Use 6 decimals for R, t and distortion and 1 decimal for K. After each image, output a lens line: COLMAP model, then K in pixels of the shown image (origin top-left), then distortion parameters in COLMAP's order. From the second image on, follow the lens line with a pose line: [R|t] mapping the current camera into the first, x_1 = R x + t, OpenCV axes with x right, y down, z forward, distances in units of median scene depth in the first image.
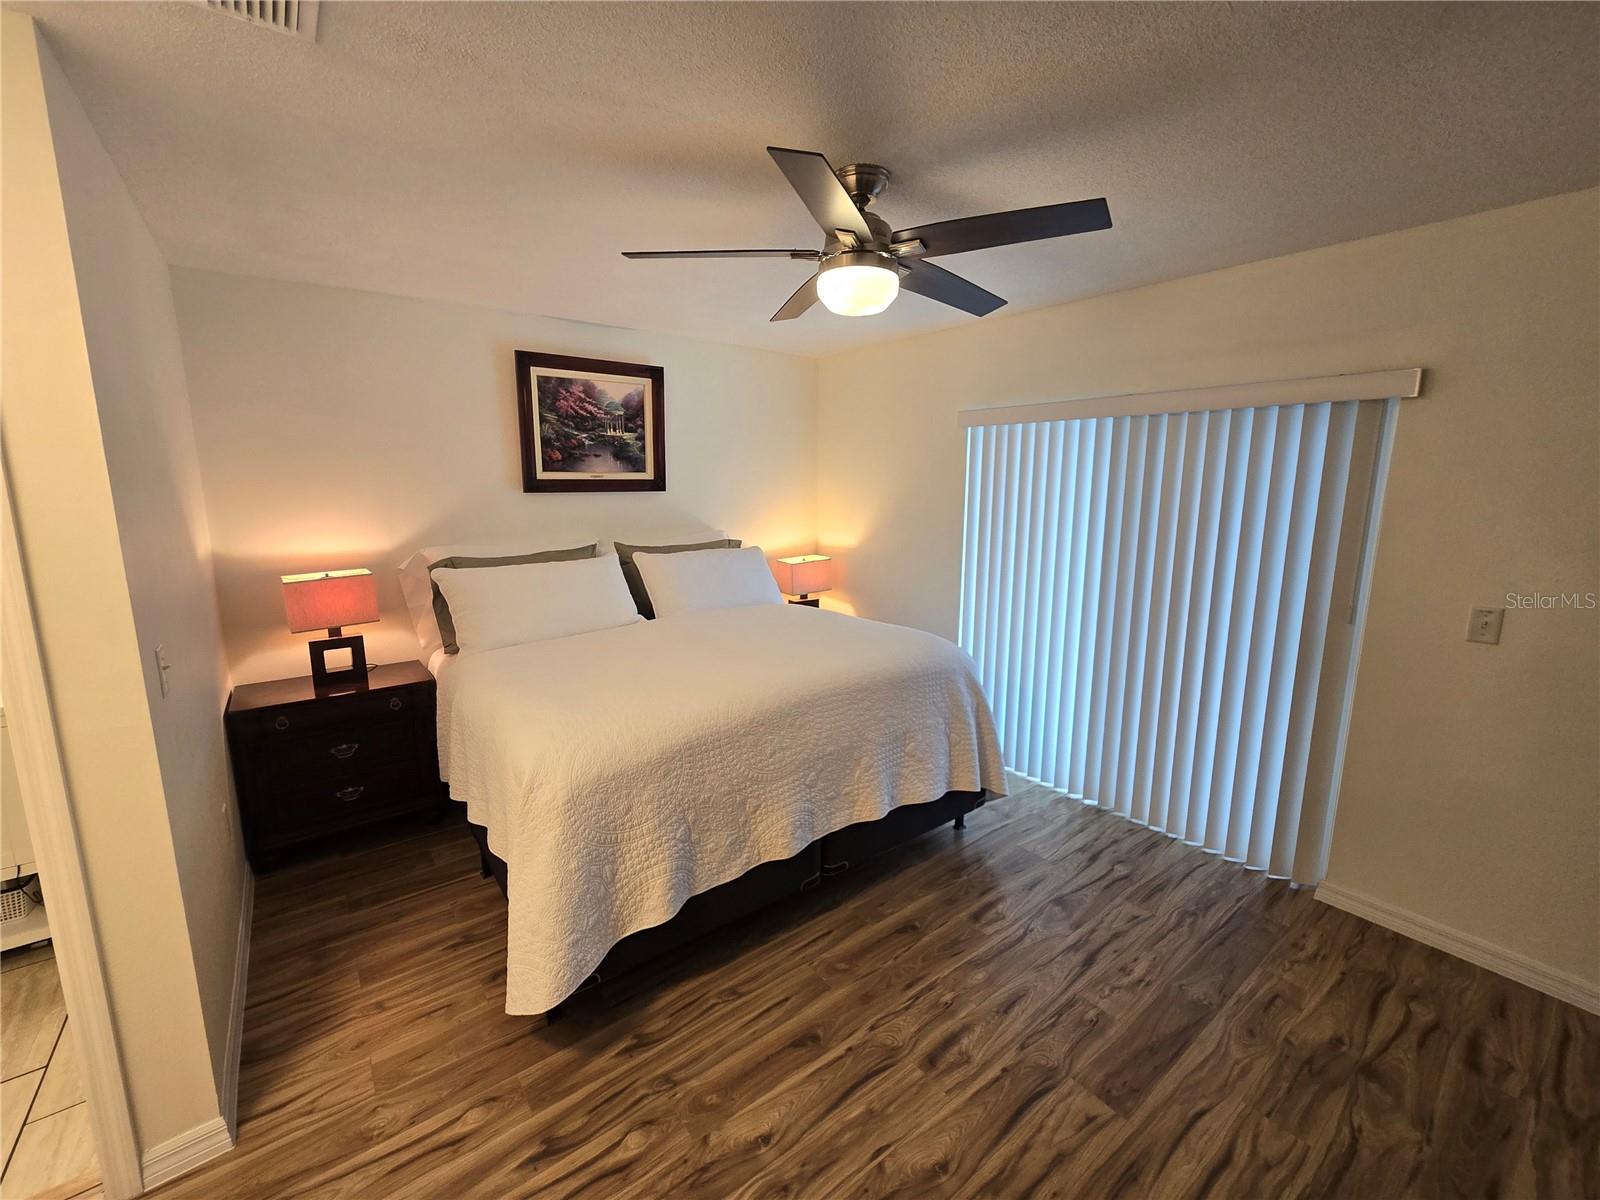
lens RADIAL K [[657.1, 0, 801.0], [0, 657.1, 595.8], [0, 0, 1]] dist [0.001313, 0.000170]
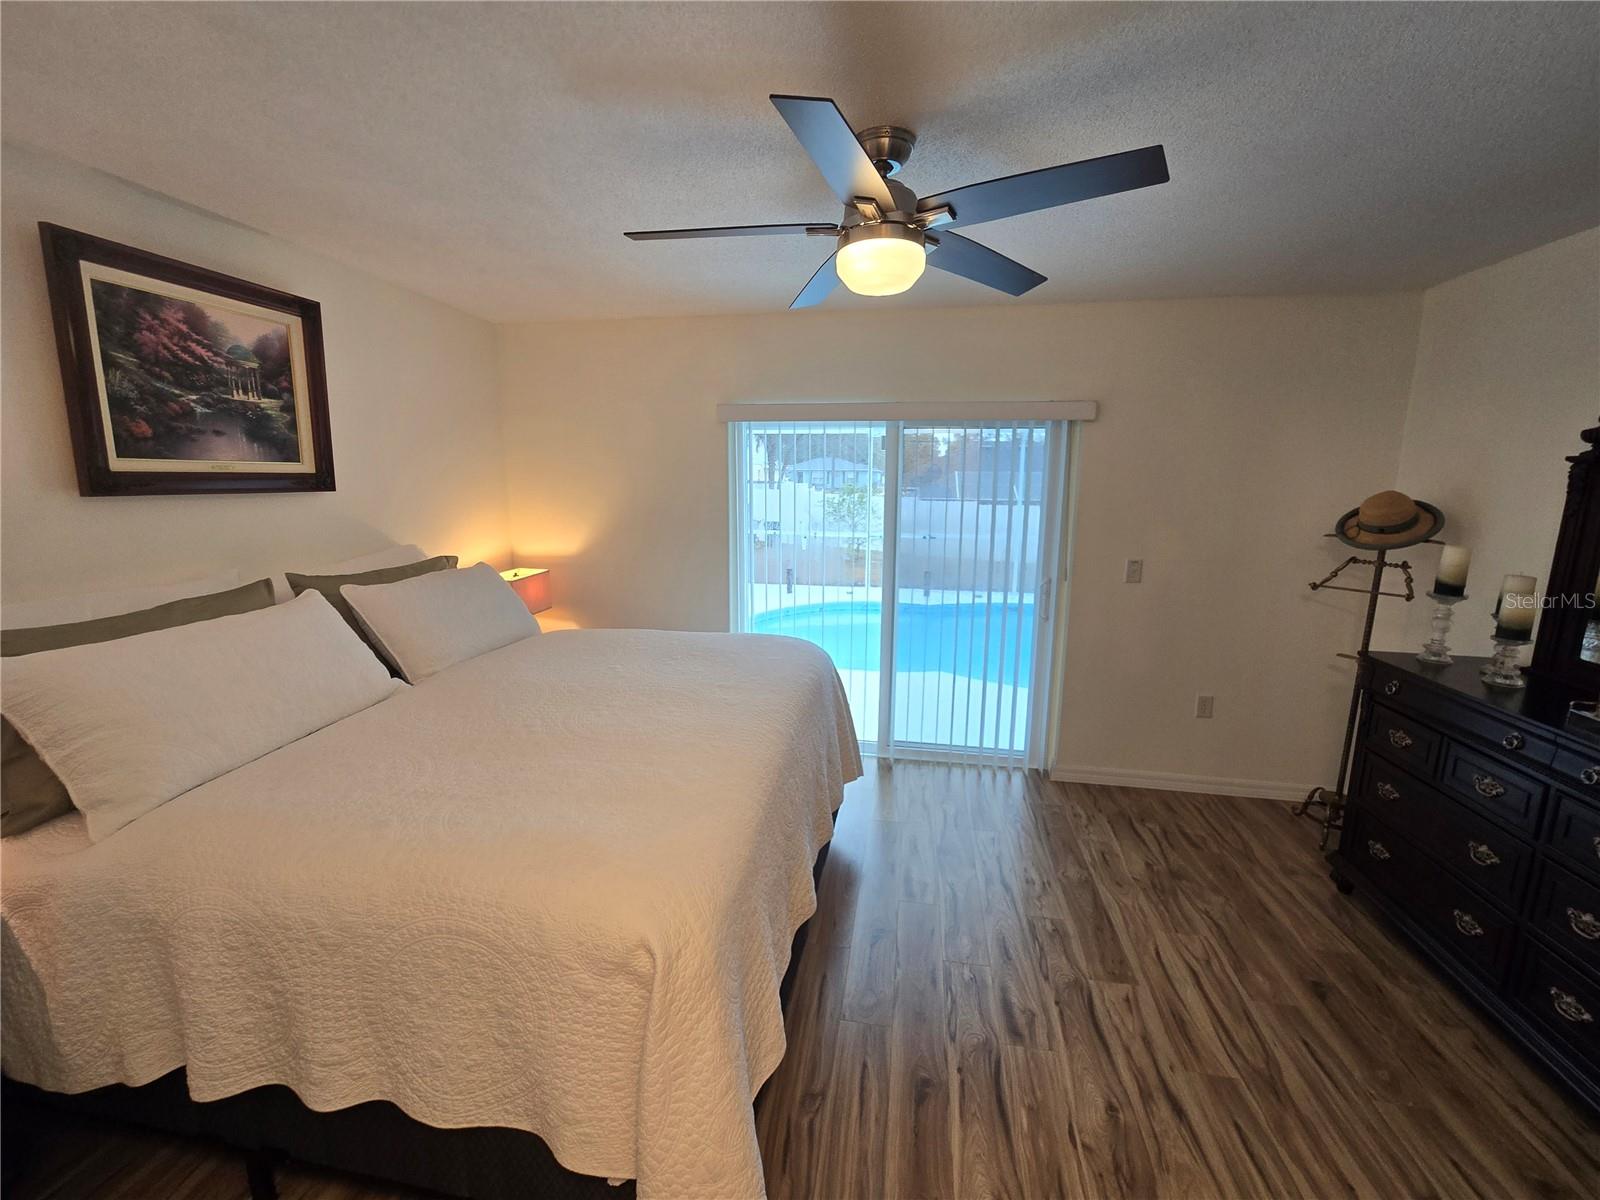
lens RADIAL K [[659.4, 0, 799.8], [0, 659.4, 593.5], [0, 0, 1]] dist [-0.000071, 0.000020]
pose [[0.741215, -0.114595, 0.661414, -0.516459], [0.114011, 0.992496, 0.044191, -0.053025], [-0.661515, 0.042653, 0.748718, 0.321161]]
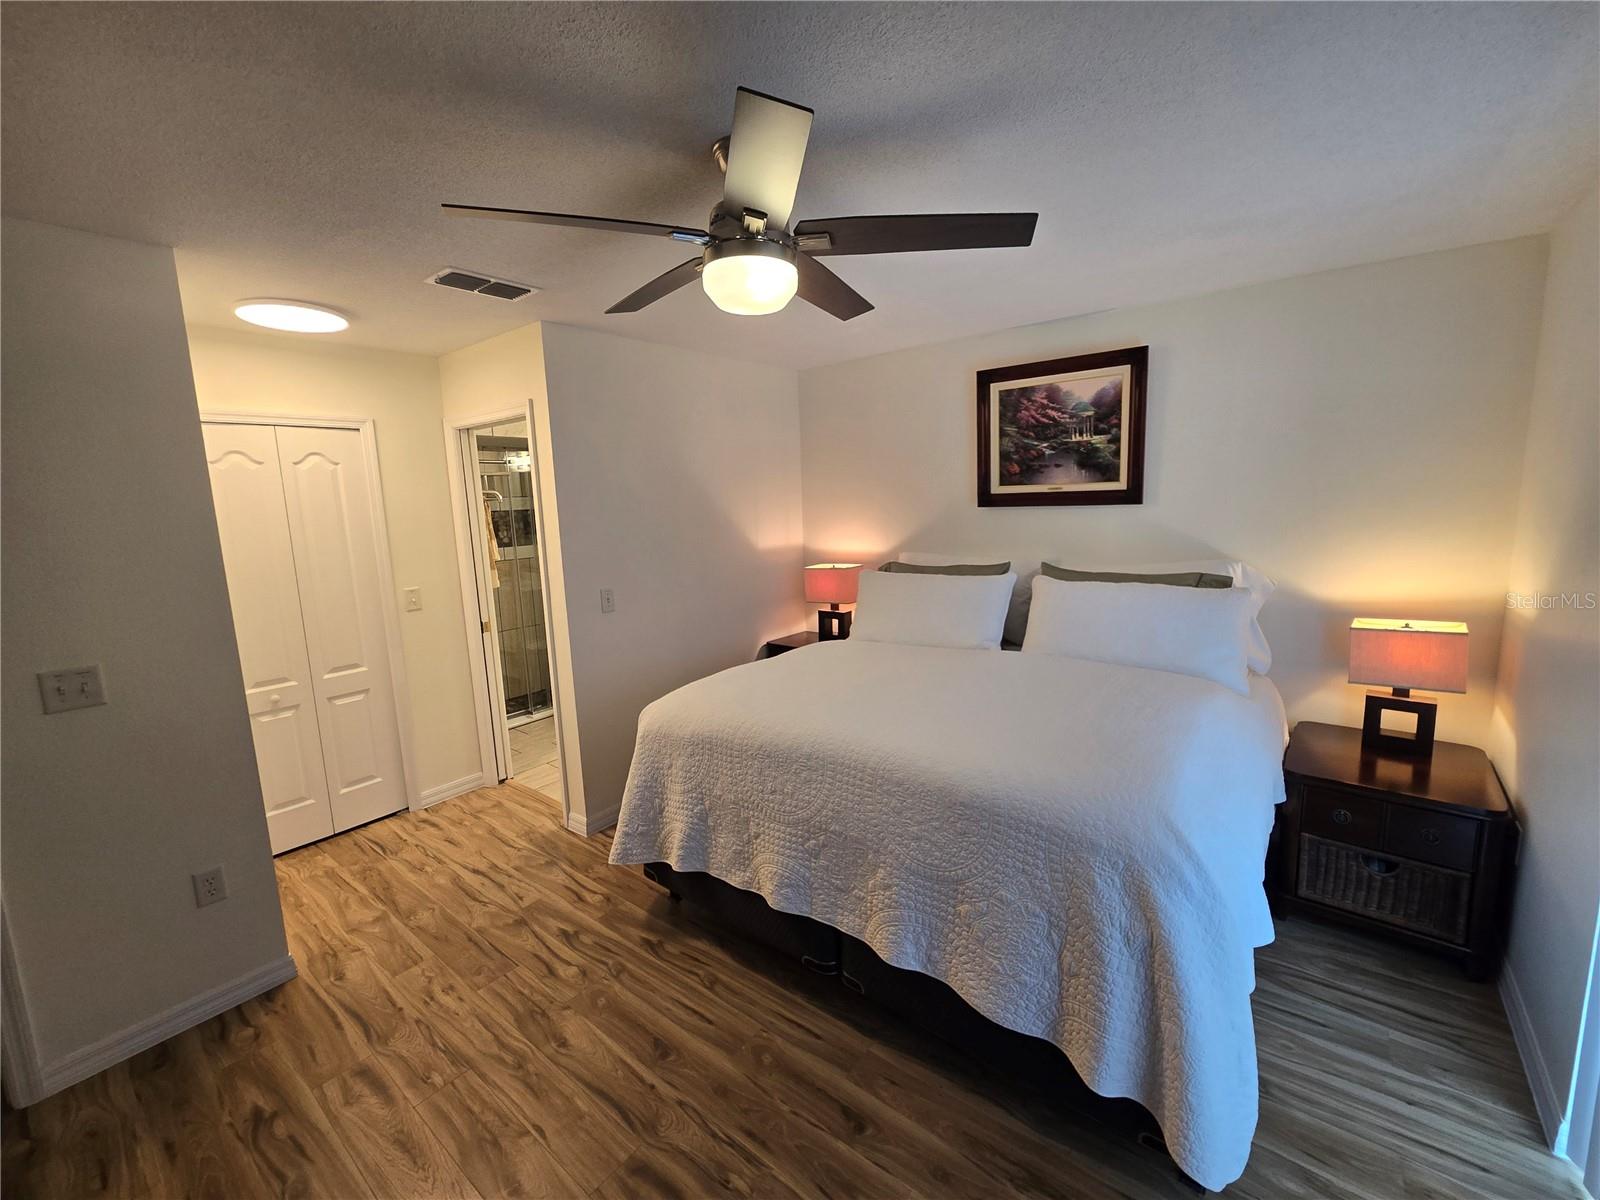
lens RADIAL K [[657.1, 0, 801.0], [0, 657.1, 595.8], [0, 0, 1]] dist [0.001313, 0.000170]
pose [[0.242378, 0.135515, -0.960671, 0.767907], [-0.135703, 0.985198, 0.104737, -0.130702], [0.960644, 0.104980, 0.257180, 0.698551]]
